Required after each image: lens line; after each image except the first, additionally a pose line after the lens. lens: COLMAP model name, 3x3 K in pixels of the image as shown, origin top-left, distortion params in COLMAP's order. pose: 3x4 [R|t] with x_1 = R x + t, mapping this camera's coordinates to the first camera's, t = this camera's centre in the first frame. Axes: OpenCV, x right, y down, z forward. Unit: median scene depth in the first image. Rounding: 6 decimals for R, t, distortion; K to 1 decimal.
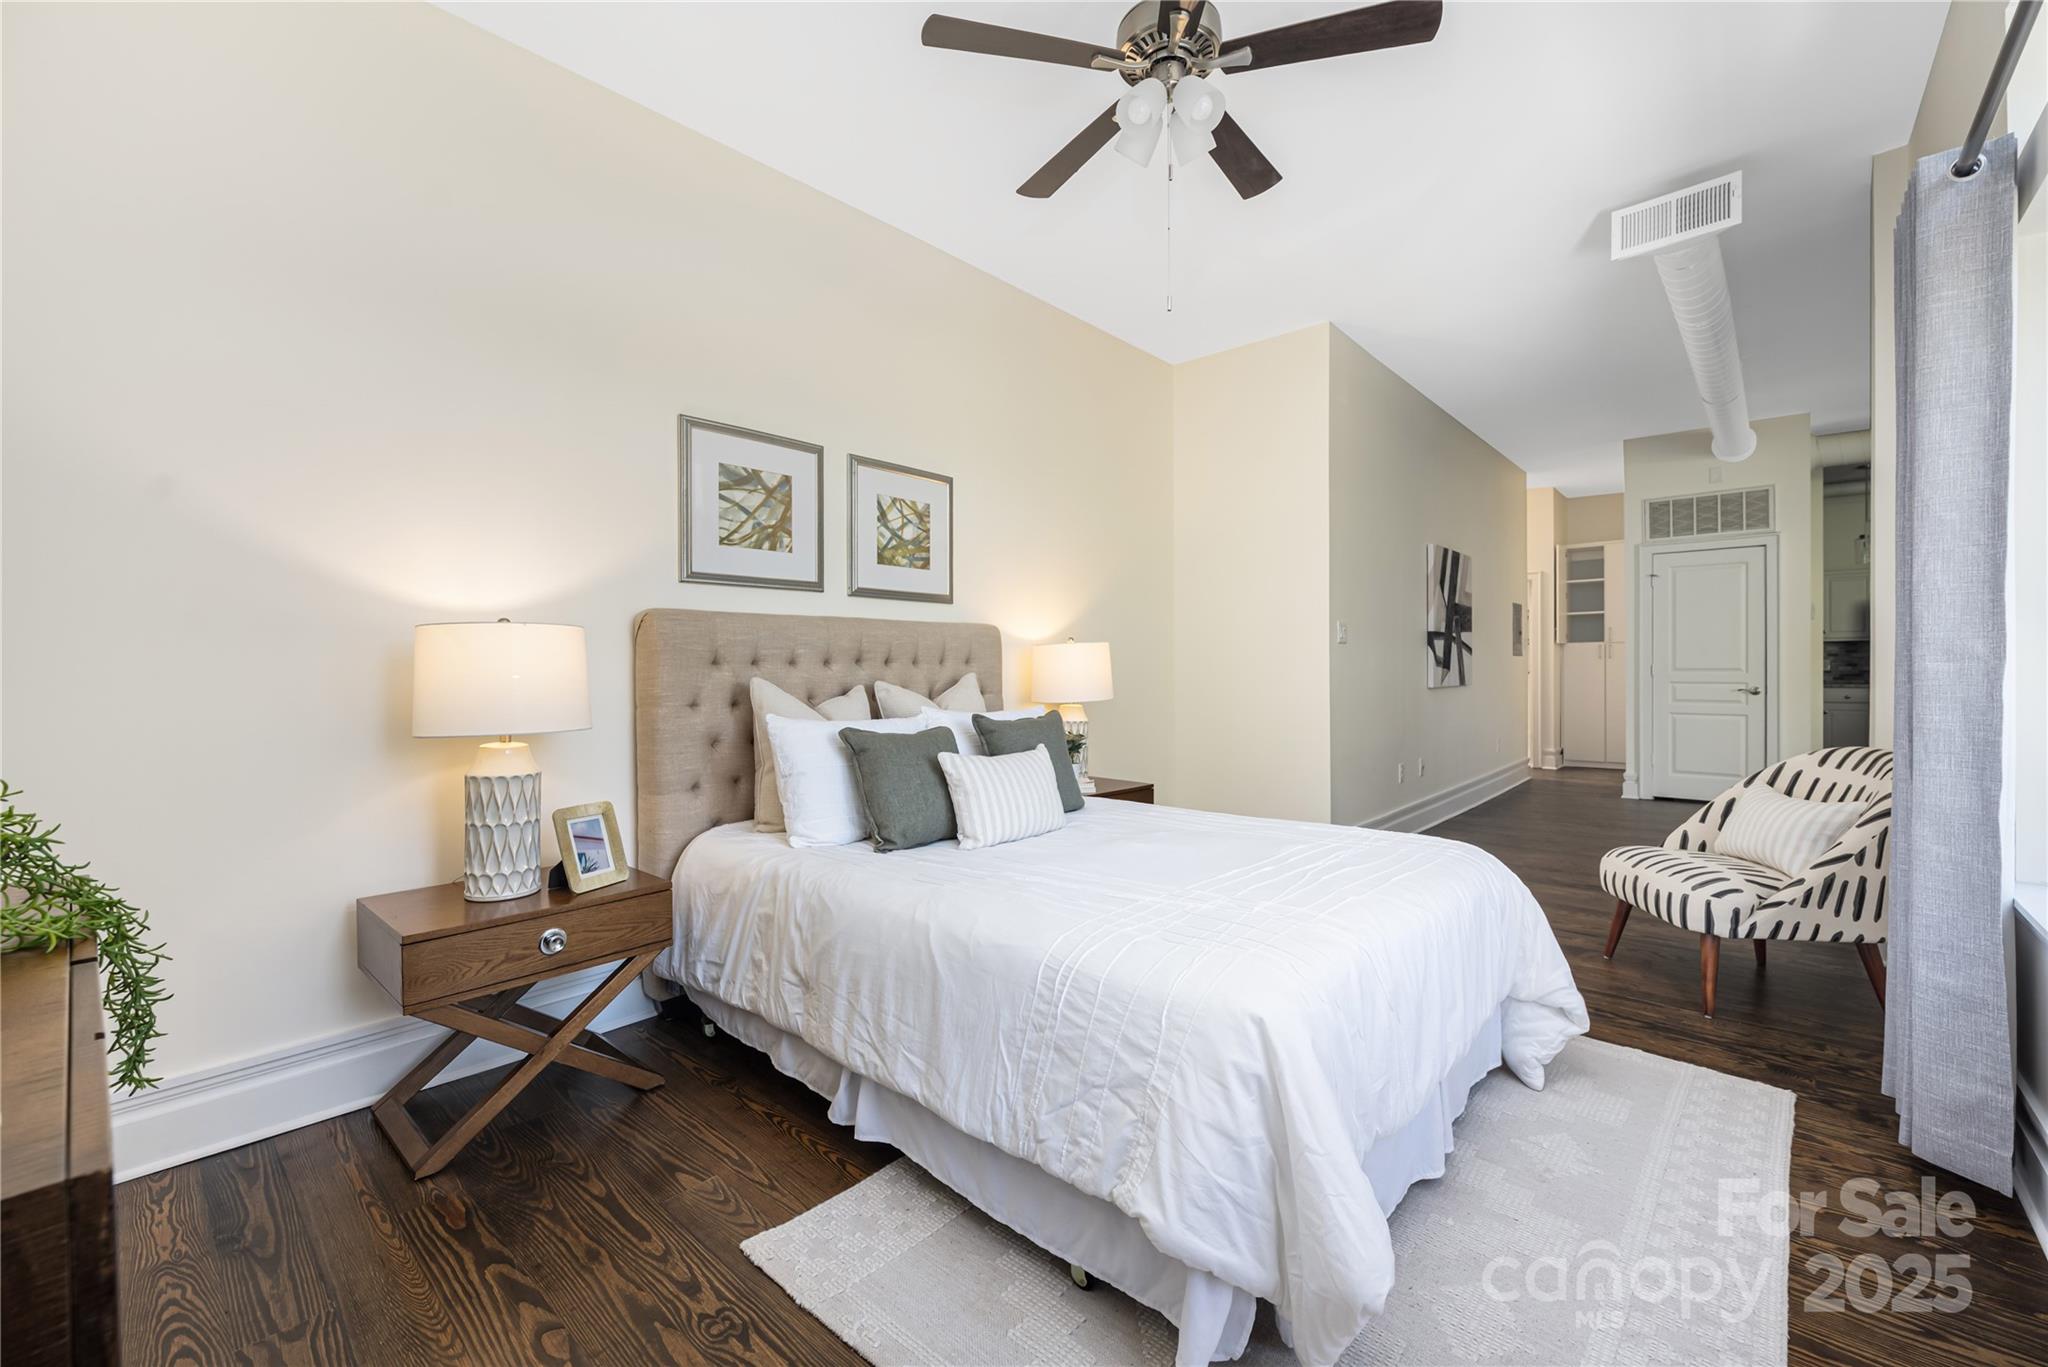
lens RADIAL K [[833.3, 0, 1029.9], [0, 833.3, 671.0], [0, 0, 1]] dist [-0.001520, -0.000249]
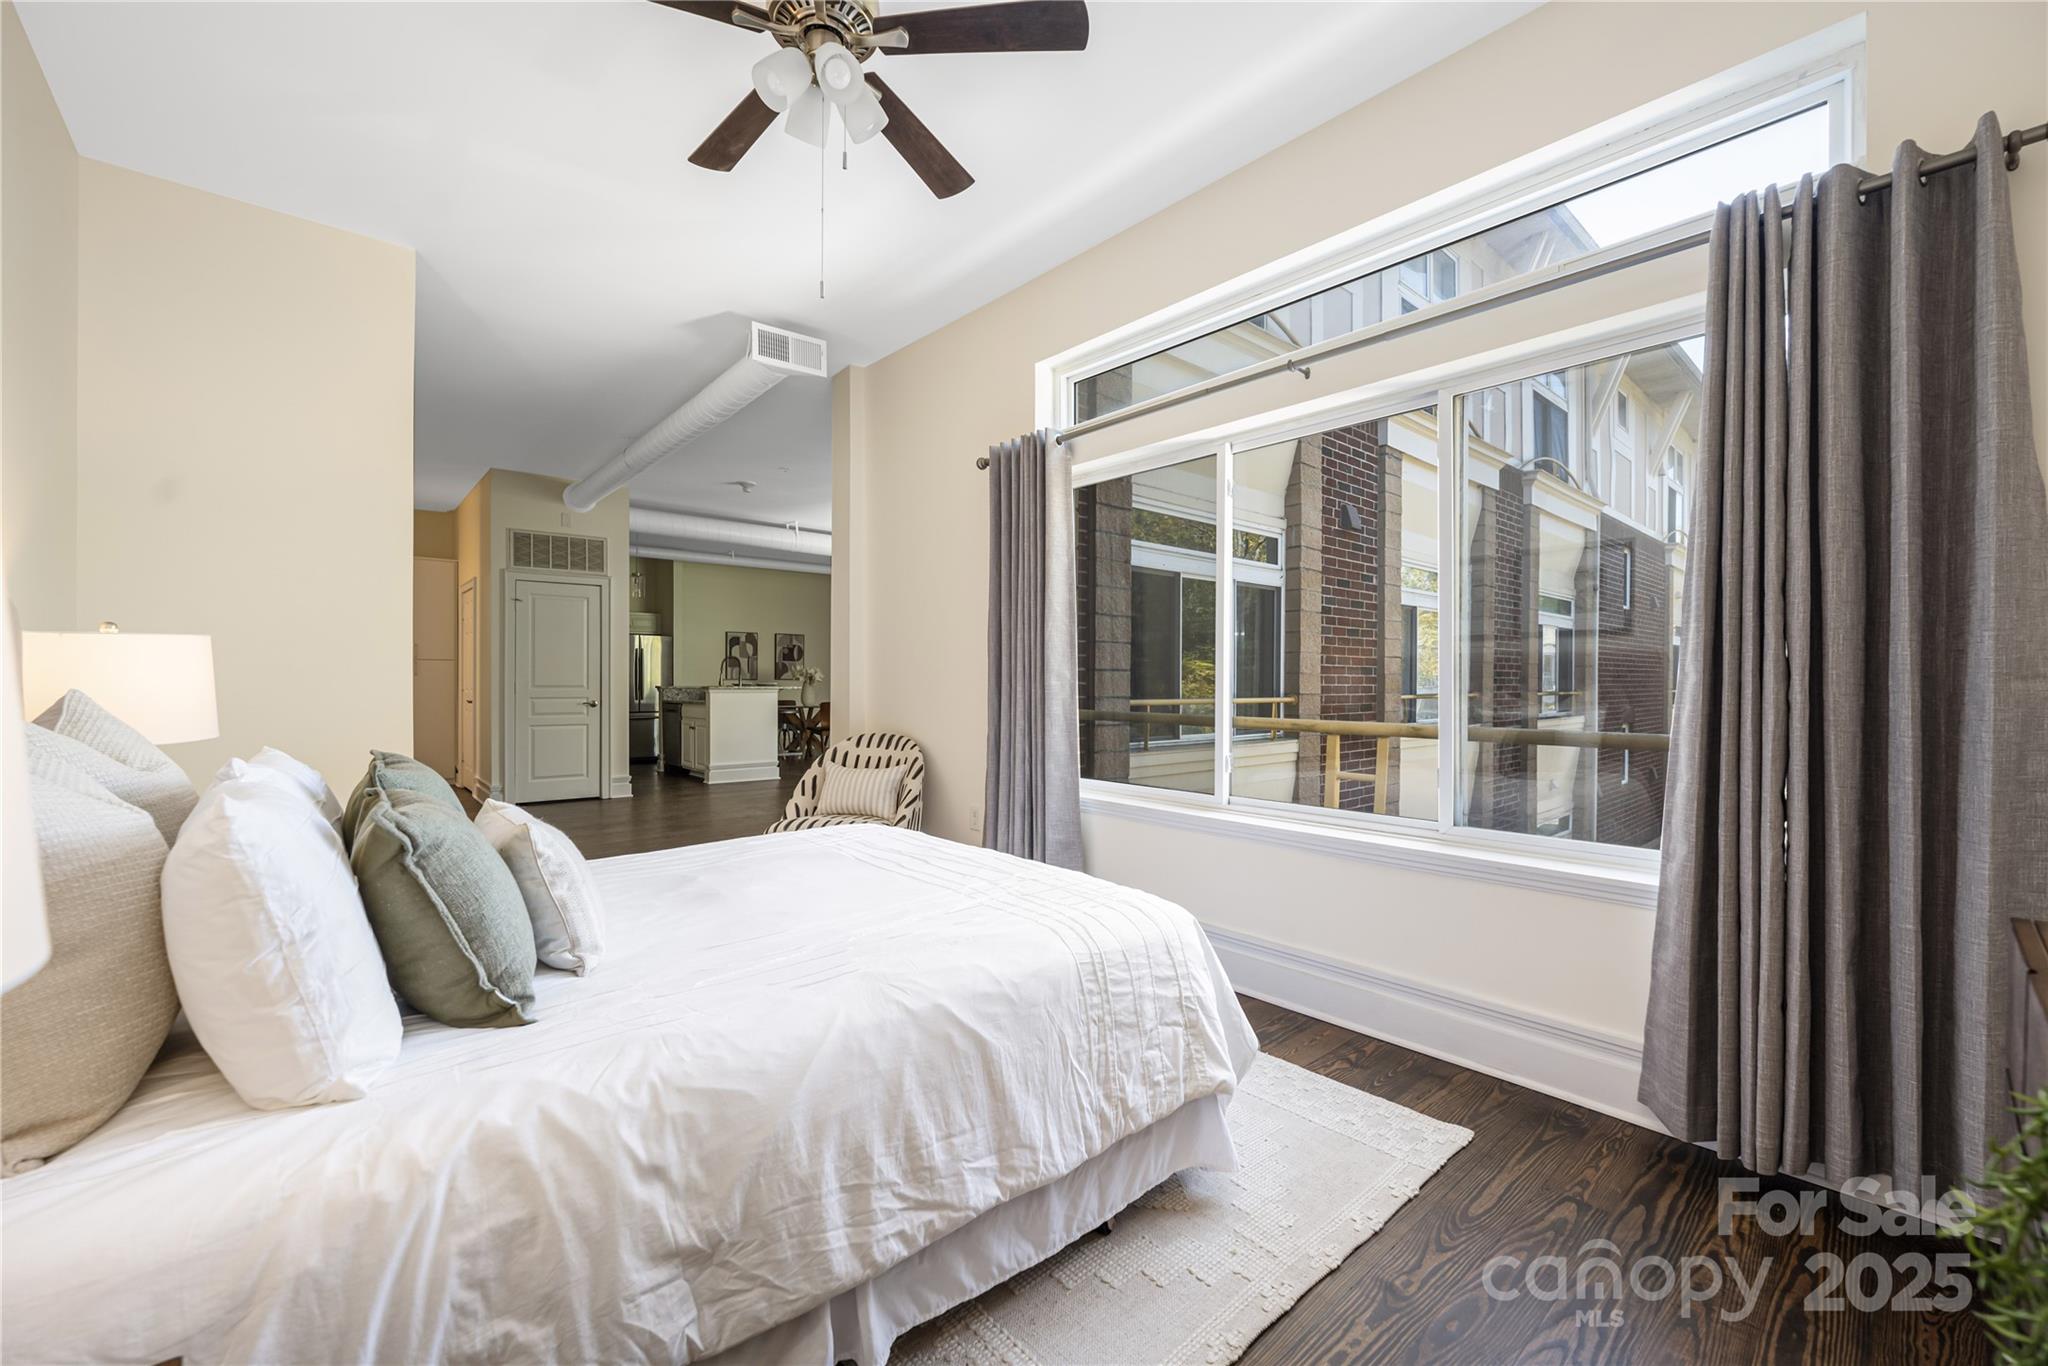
lens RADIAL K [[818.7, 0, 1024.0], [0, 818.7, 683.0], [0, 0, 1]] dist [-0.001371, -0.000354]
pose [[0.123506, 0.005113, 0.992331, -0.707749], [0.002879, 0.999981, -0.005511, 0.004801], [-0.992340, 0.003538, 0.123489, 0.661349]]
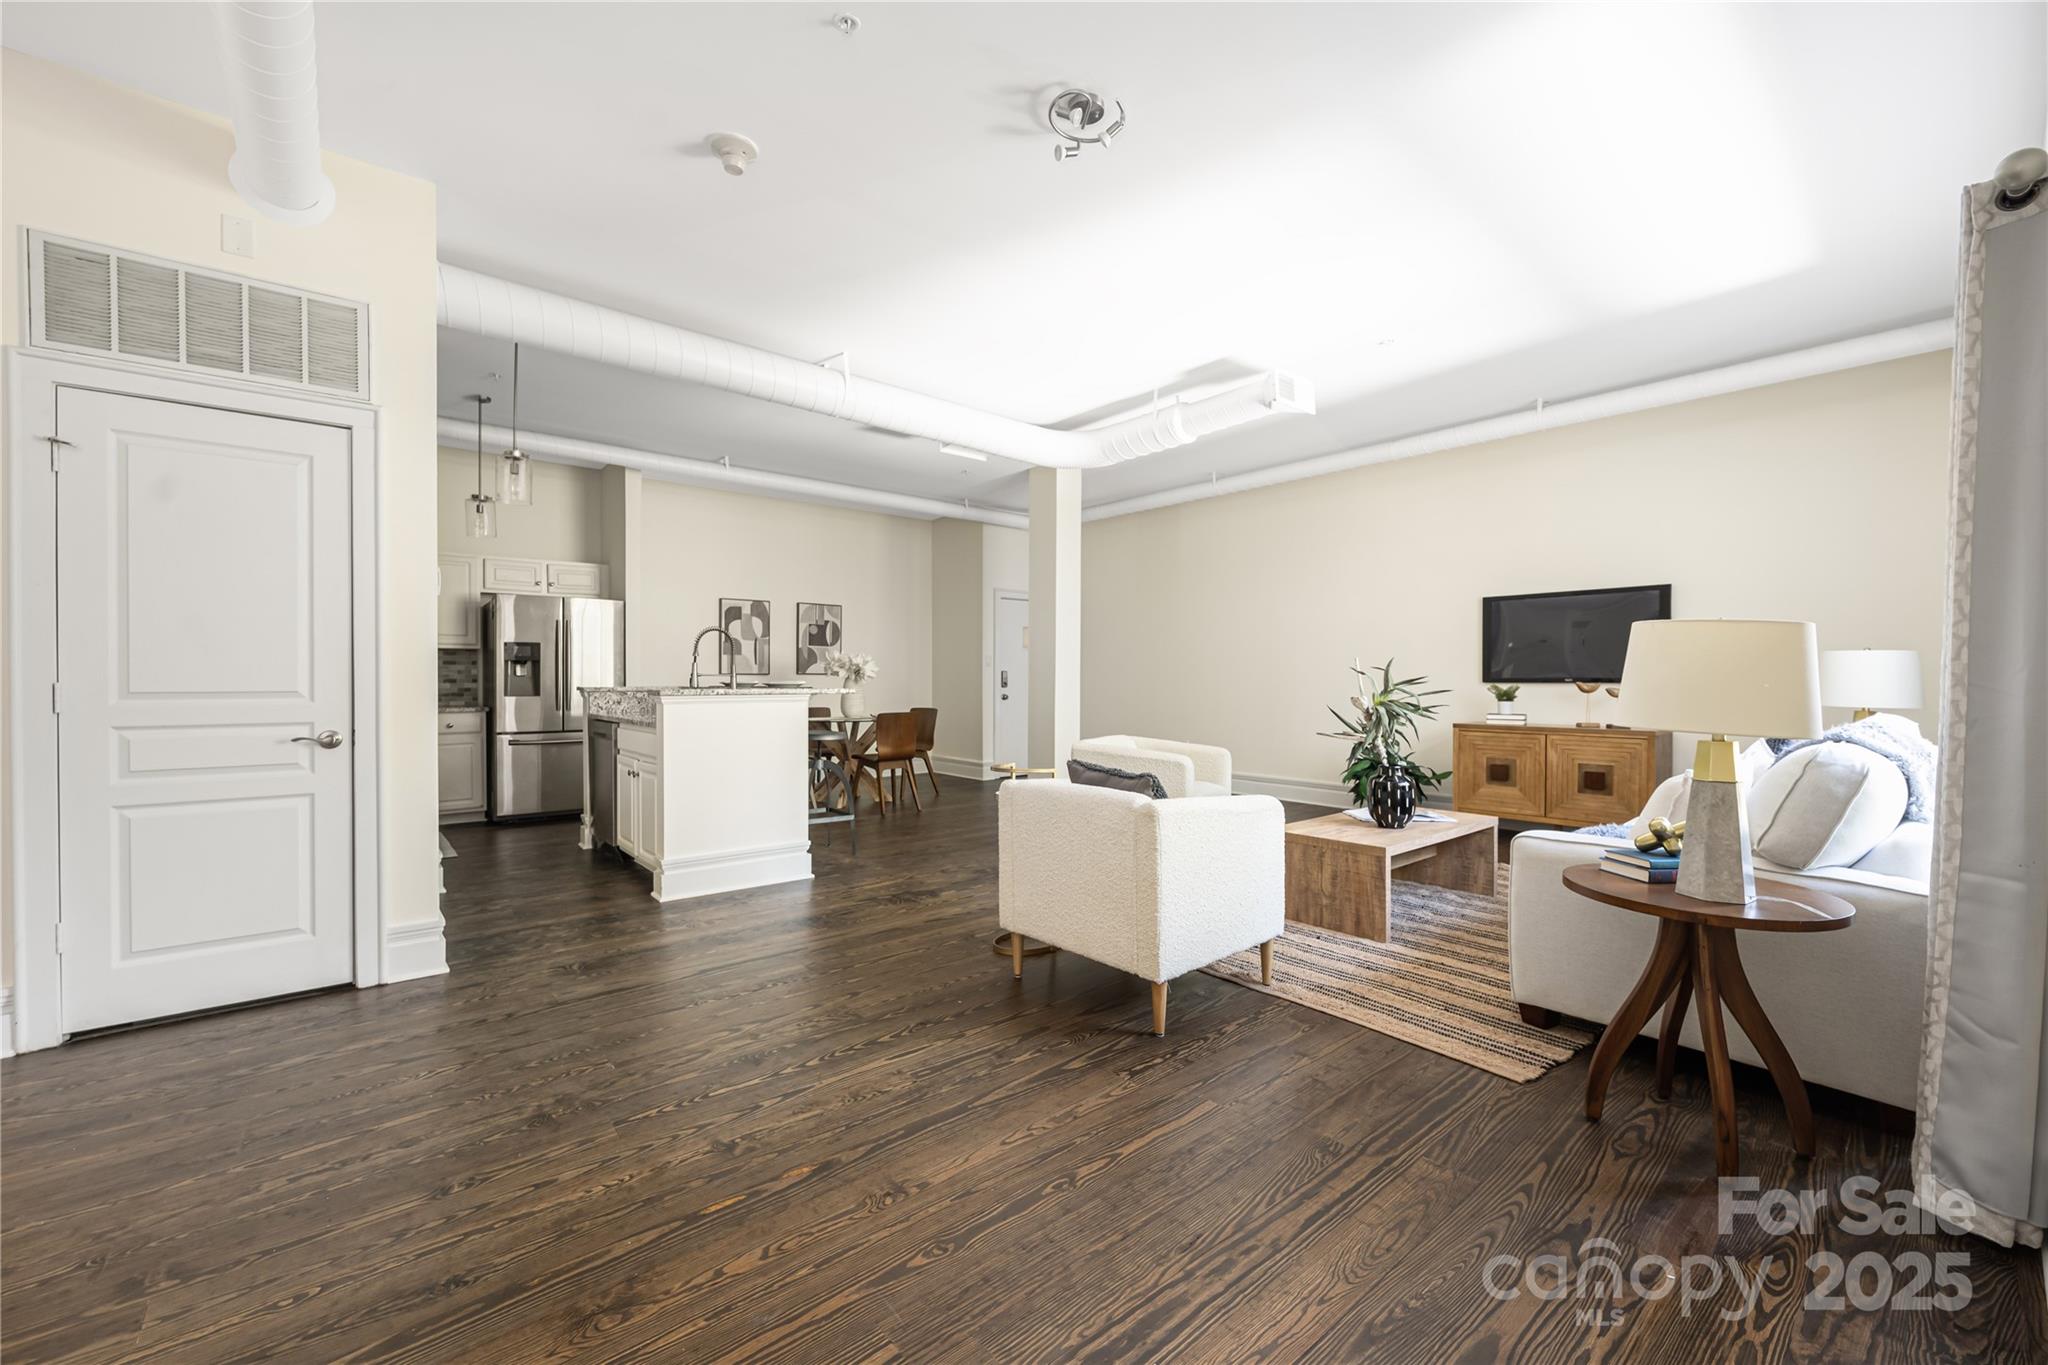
lens RADIAL K [[806.5, 0, 1003.0], [0, 806.5, 684.1], [0, 0, 1]] dist [-0.000157, -0.000064]
pose [[0.163495, -0.003024, 0.986540, 1.443880], [0.003538, 0.999991, 0.002478, -0.020261], [-0.986538, 0.003085, 0.163504, 1.641250]]
